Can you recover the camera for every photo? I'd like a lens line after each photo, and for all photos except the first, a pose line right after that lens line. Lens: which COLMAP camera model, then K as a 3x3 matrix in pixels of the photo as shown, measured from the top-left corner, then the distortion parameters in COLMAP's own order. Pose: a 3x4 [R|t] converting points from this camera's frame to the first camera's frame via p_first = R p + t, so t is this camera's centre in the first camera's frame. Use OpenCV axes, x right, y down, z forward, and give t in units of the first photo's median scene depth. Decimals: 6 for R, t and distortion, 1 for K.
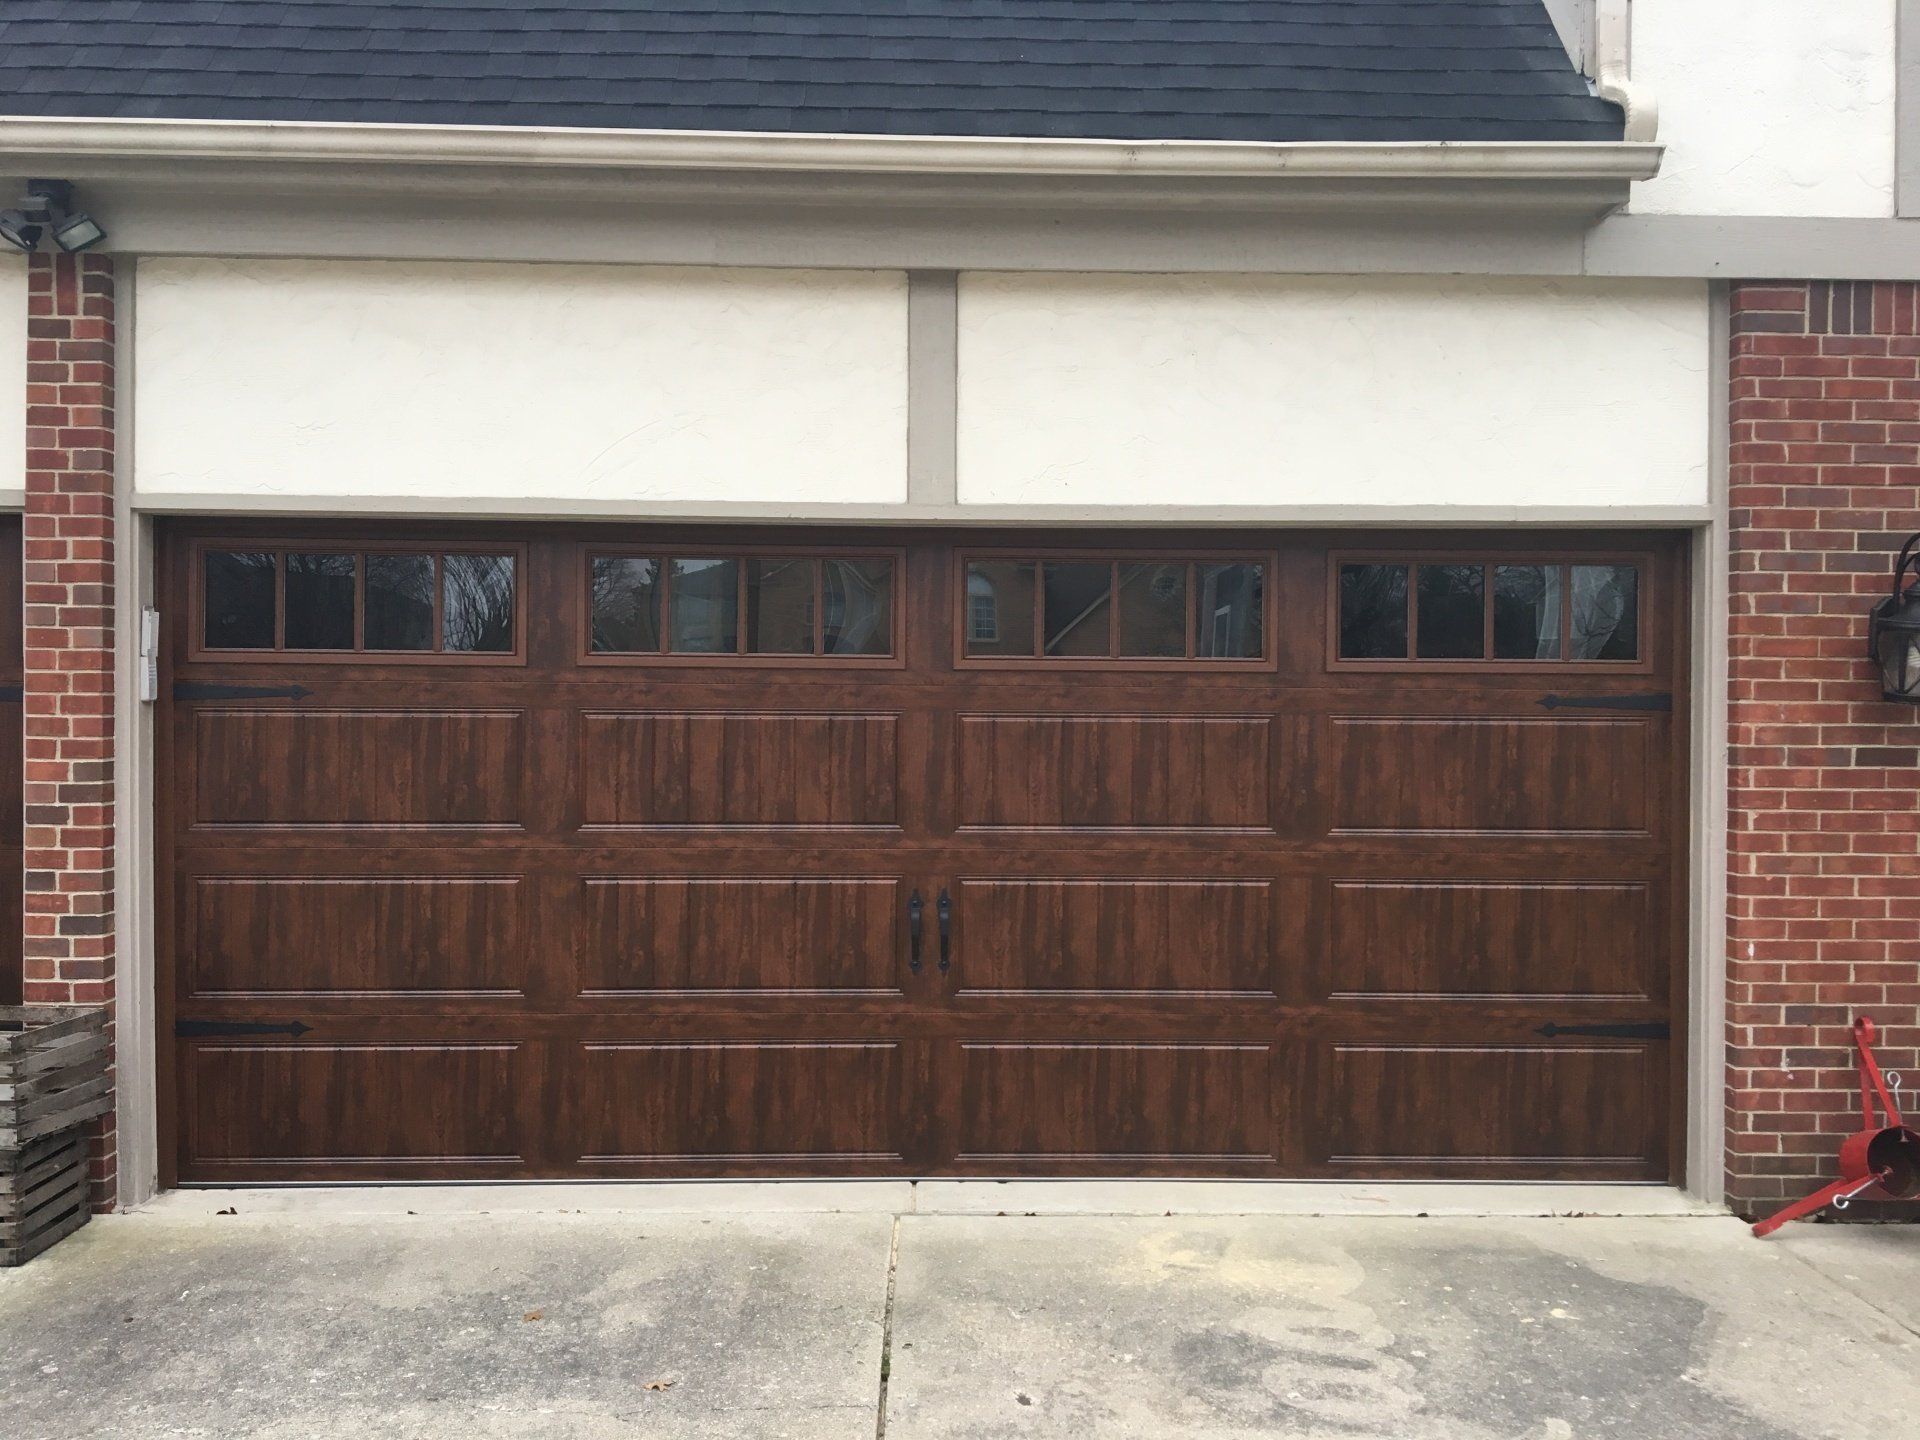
lens RADIAL K [[1616.8, 0, 963.4], [0, 1616.8, 705.6], [0, 0, 1]] dist [0.066556, -0.066592]
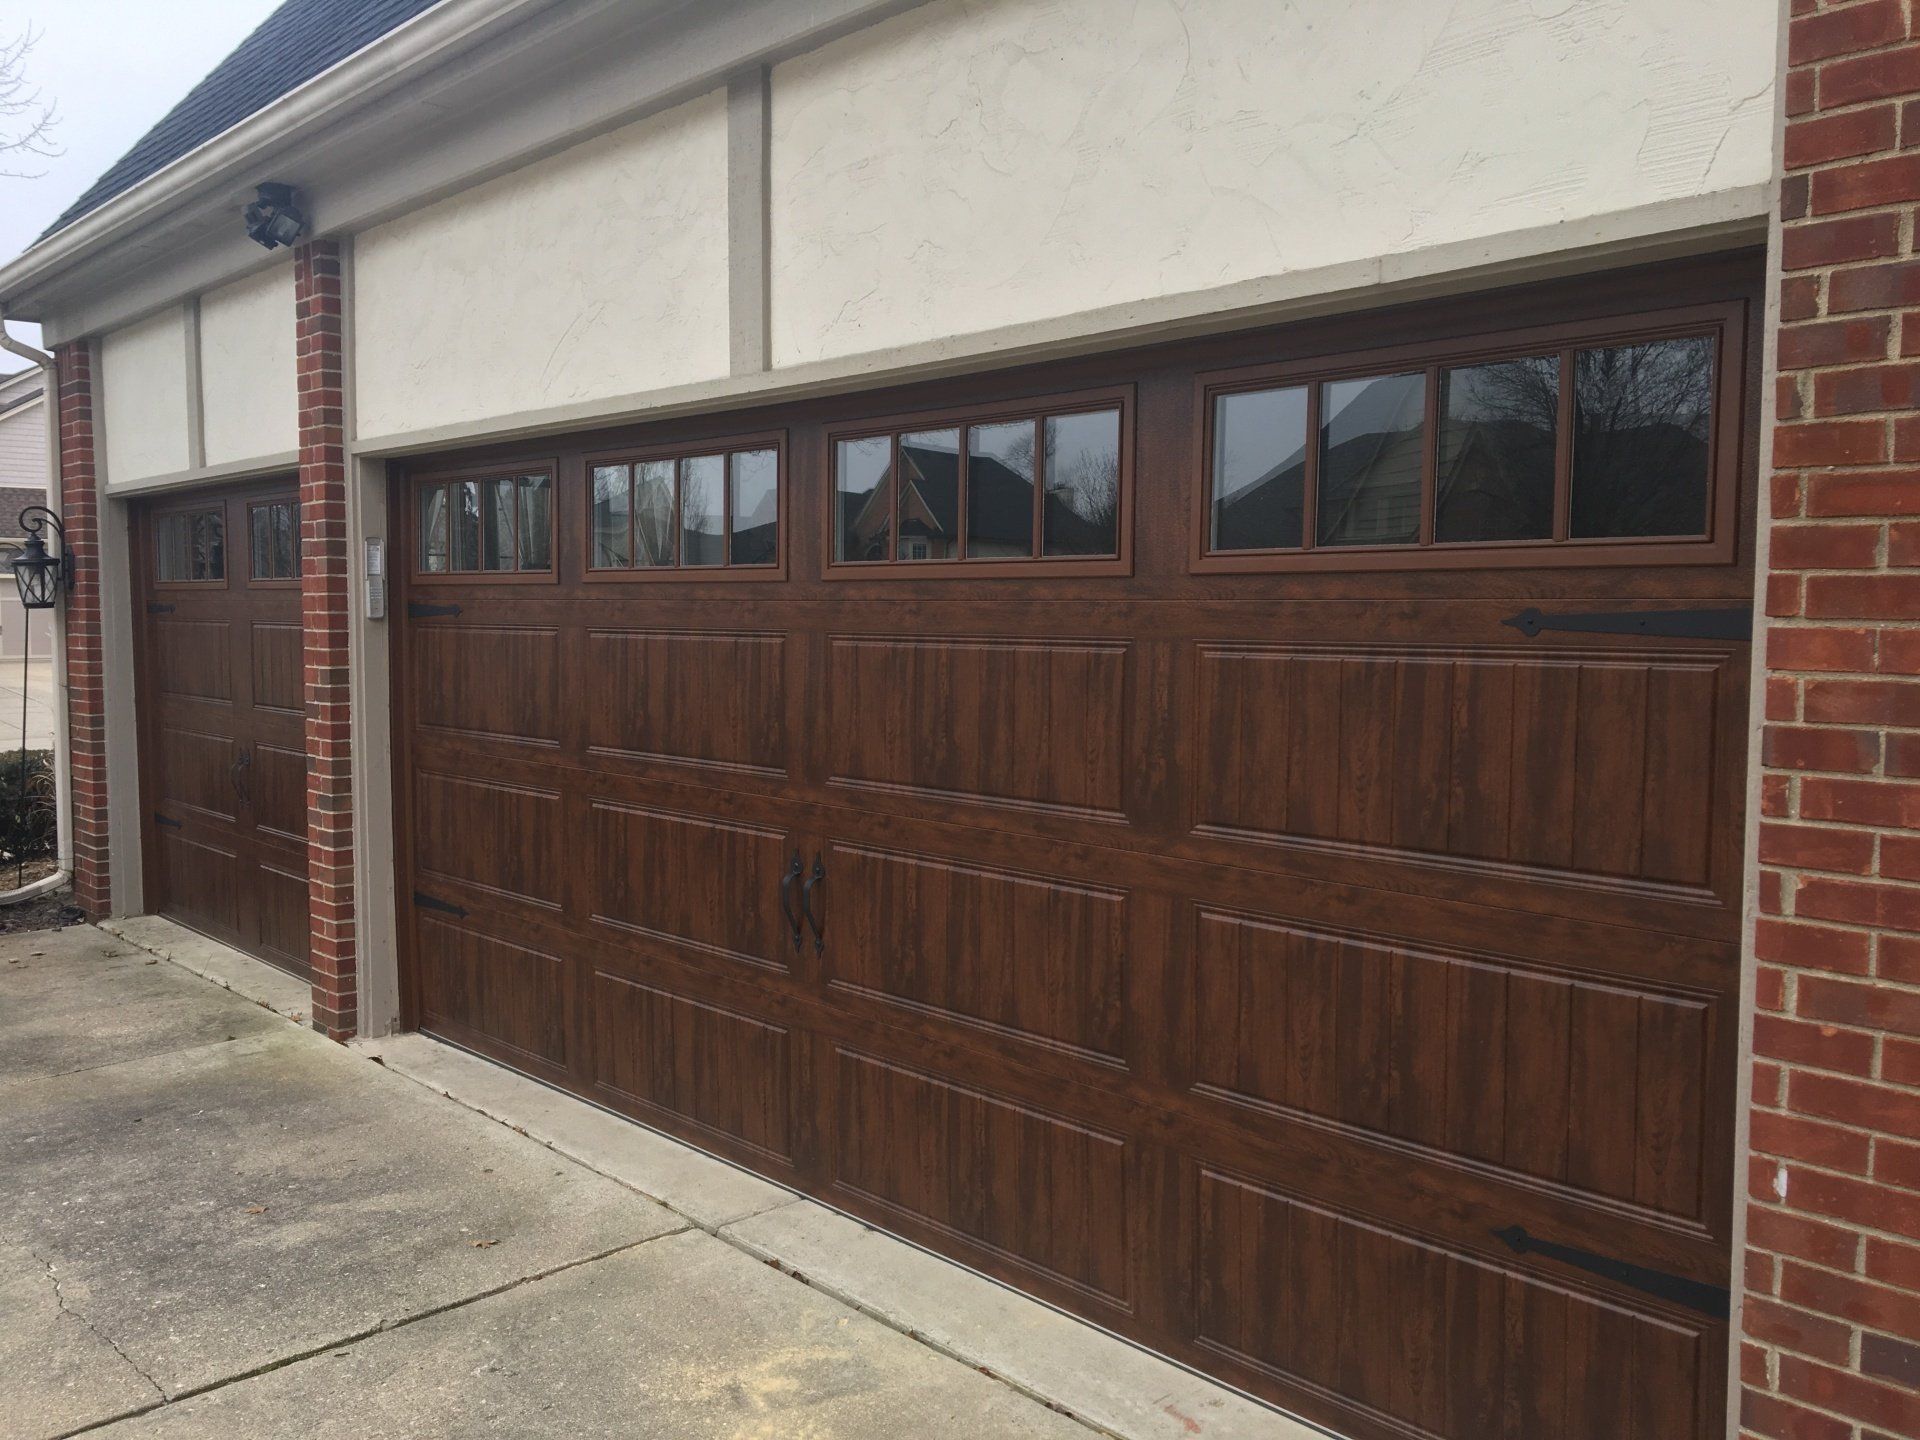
lens RADIAL K [[1616.8, 0, 954.9], [0, 1616.8, 712.1], [0, 0, 1]] dist [0.066556, -0.066592]
pose [[0.658071, 0.044393, -0.751646, 0.639307], [-0.000643, 0.998293, 0.058397, -0.003922], [0.752956, -0.037946, 0.656976, 0.524129]]
